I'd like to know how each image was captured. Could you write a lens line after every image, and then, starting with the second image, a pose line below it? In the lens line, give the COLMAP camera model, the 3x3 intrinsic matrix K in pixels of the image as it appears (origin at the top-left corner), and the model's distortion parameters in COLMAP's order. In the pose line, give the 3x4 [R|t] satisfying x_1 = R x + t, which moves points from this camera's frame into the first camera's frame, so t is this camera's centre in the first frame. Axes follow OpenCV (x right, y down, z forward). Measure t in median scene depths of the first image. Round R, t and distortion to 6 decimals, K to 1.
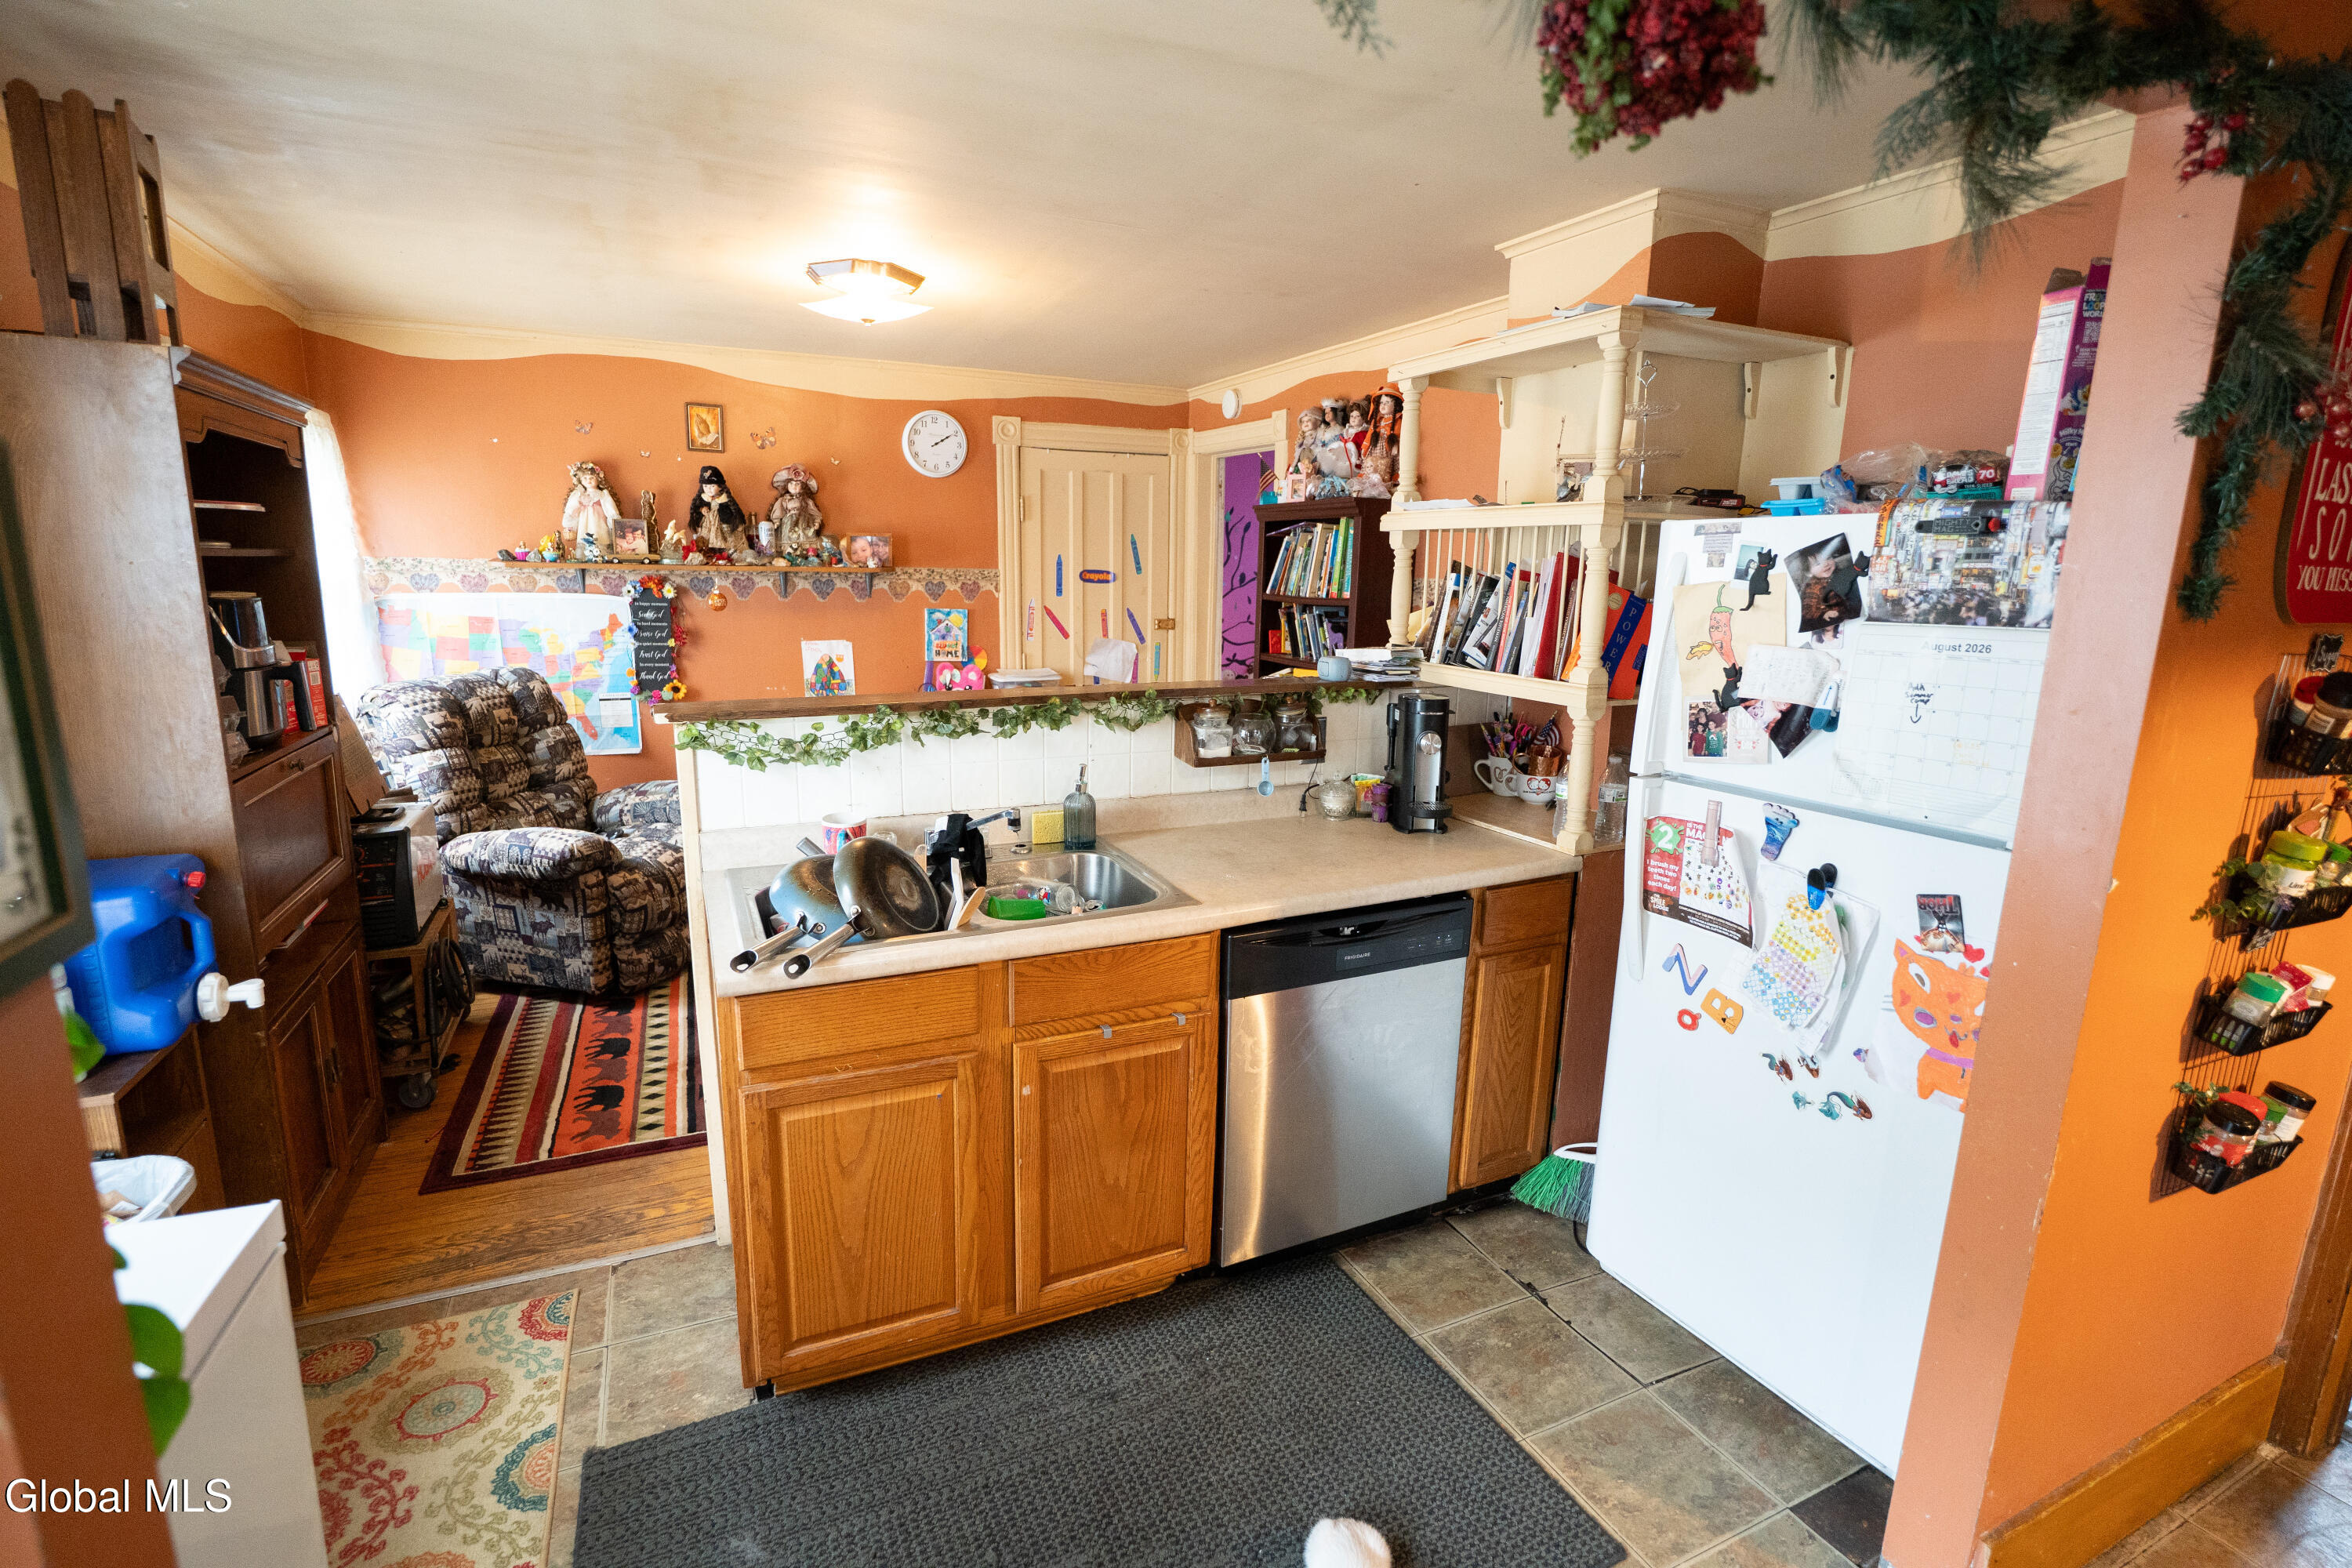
lens RADIAL K [[1086.6, 0, 1179.5], [0, 1086.6, 781.3], [0, 0, 1]] dist [-0.002998, -0.000573]
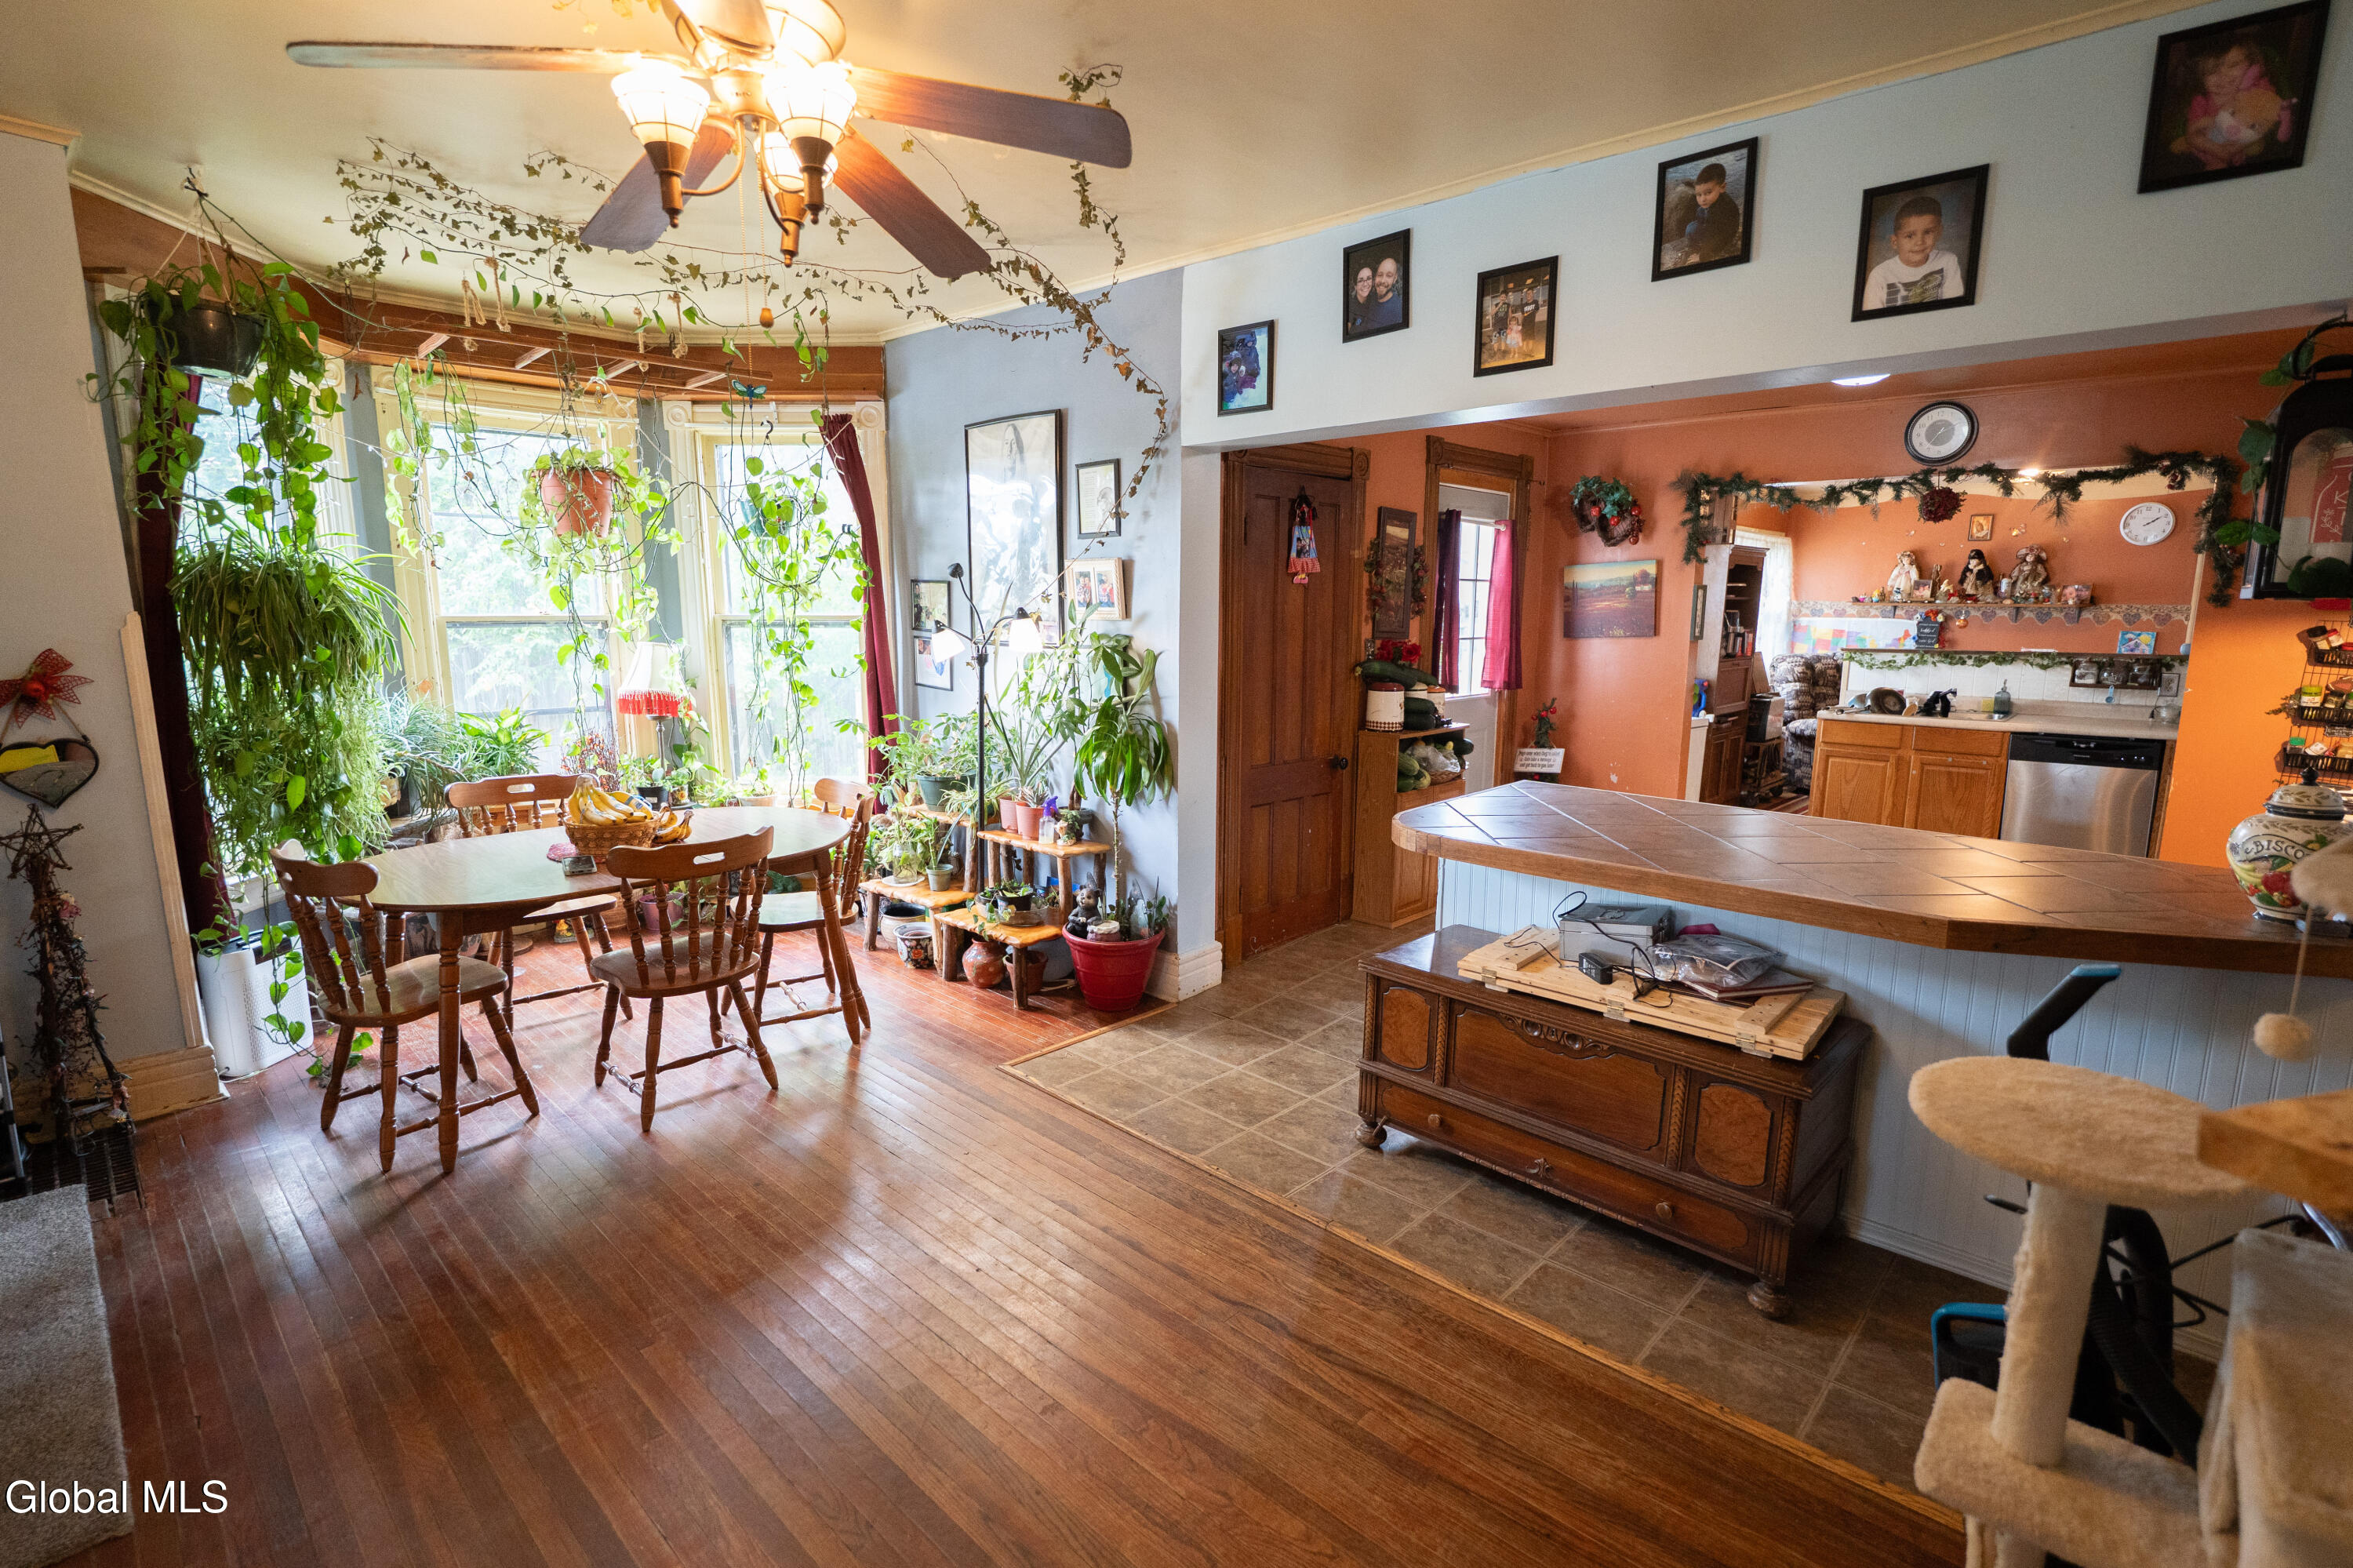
lens RADIAL K [[1087.1, 0, 1183.8], [0, 1087.1, 785.0], [0, 0, 1]] dist [-0.002998, -0.000573]
pose [[0.366223, 0.142360, -0.919573, 0.827344], [-0.180435, 0.980336, 0.079908, 0.195036], [0.912866, 0.136659, 0.384708, -0.875026]]
